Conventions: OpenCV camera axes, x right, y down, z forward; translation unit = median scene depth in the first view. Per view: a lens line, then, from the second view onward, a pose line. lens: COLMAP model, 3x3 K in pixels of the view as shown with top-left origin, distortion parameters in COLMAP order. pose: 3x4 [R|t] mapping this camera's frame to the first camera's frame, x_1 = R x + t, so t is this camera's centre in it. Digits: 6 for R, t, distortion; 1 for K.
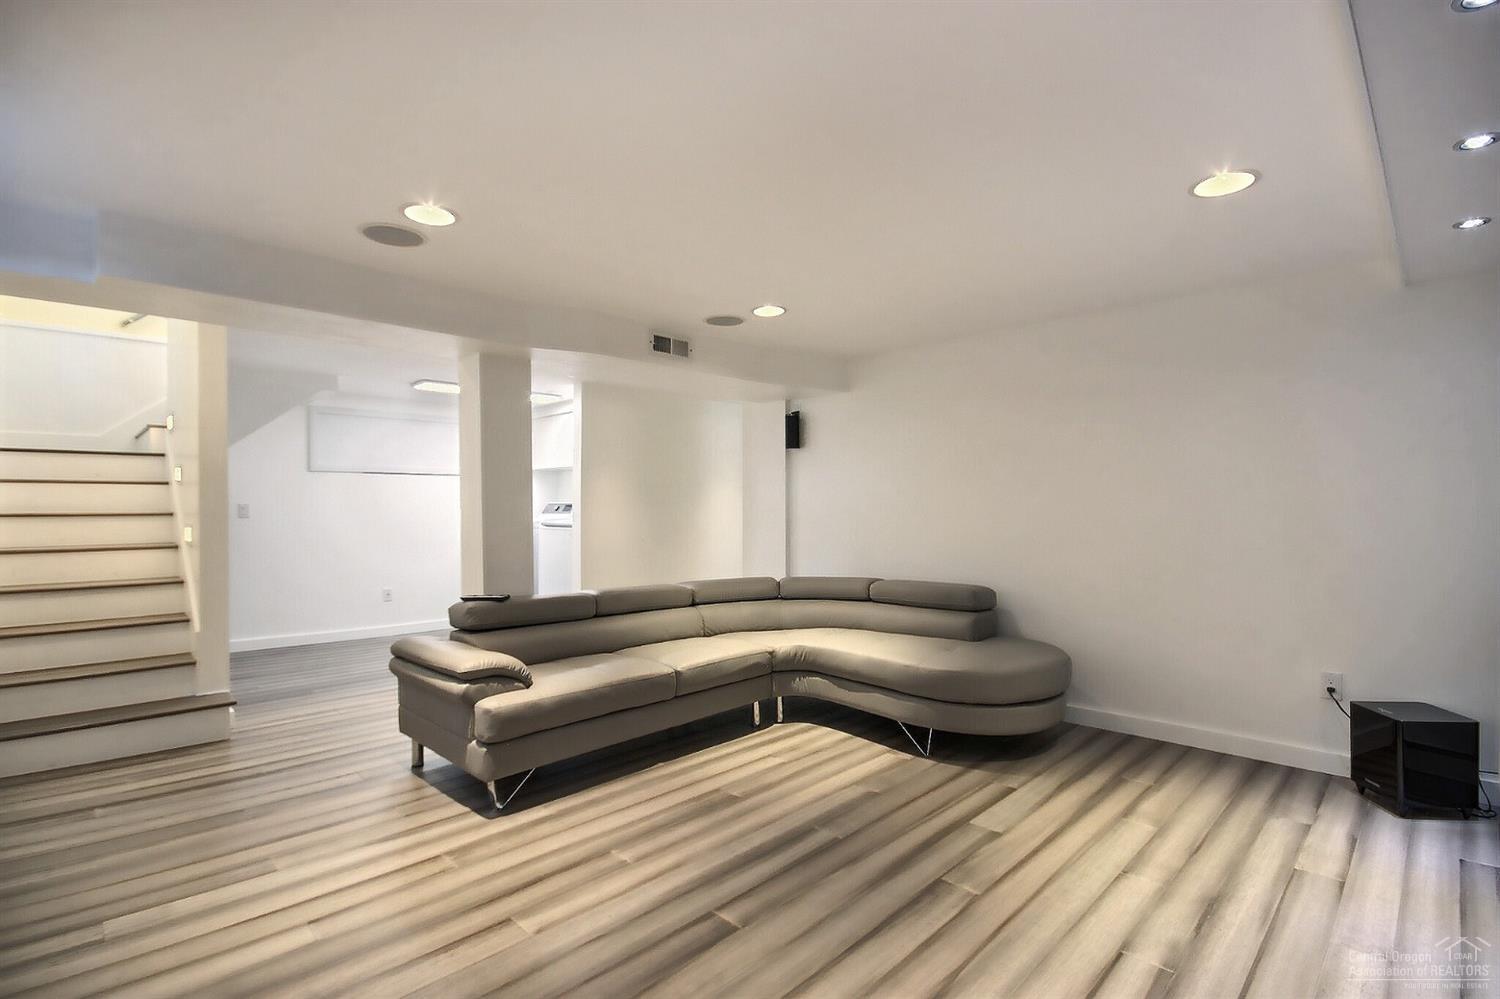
lens RADIAL K [[702.3, 0, 740.7], [0, 702.3, 500.5], [0, 0, 1]] dist [-0.000336, 0.000018]
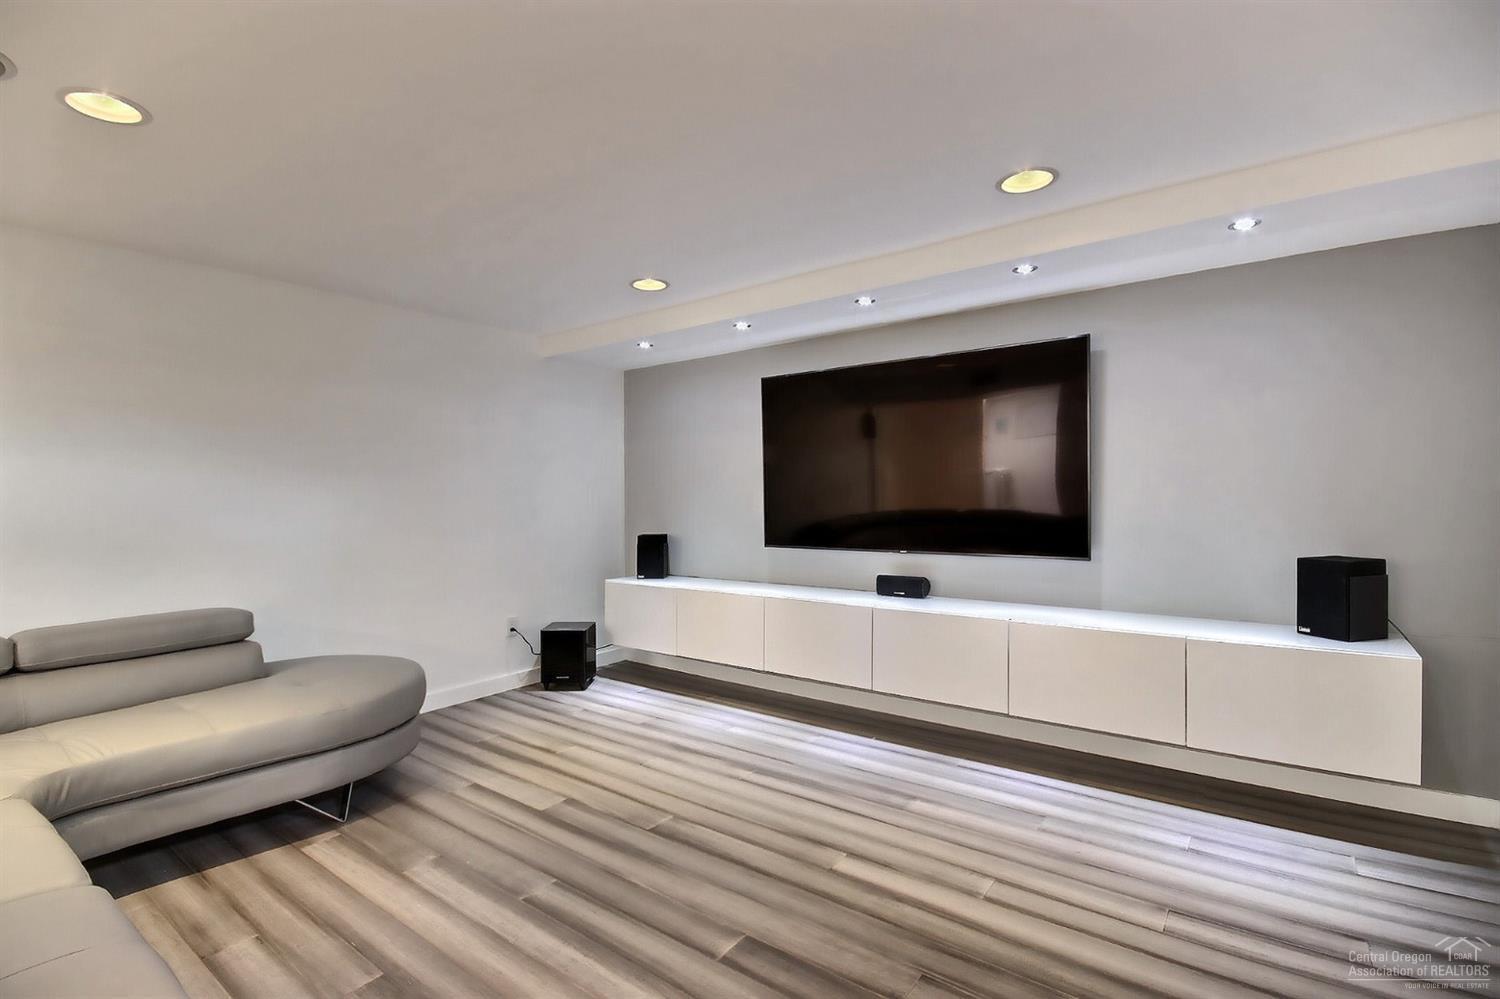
lens RADIAL K [[702.3, 0, 740.7], [0, 702.3, 500.5], [0, 0, 1]] dist [-0.000336, 0.000018]
pose [[-0.133750, 0.000117, 0.991015, -0.661380], [0.001910, 0.999998, 0.000140, 0.017288], [-0.991013, 0.001912, -0.133750, 0.802380]]
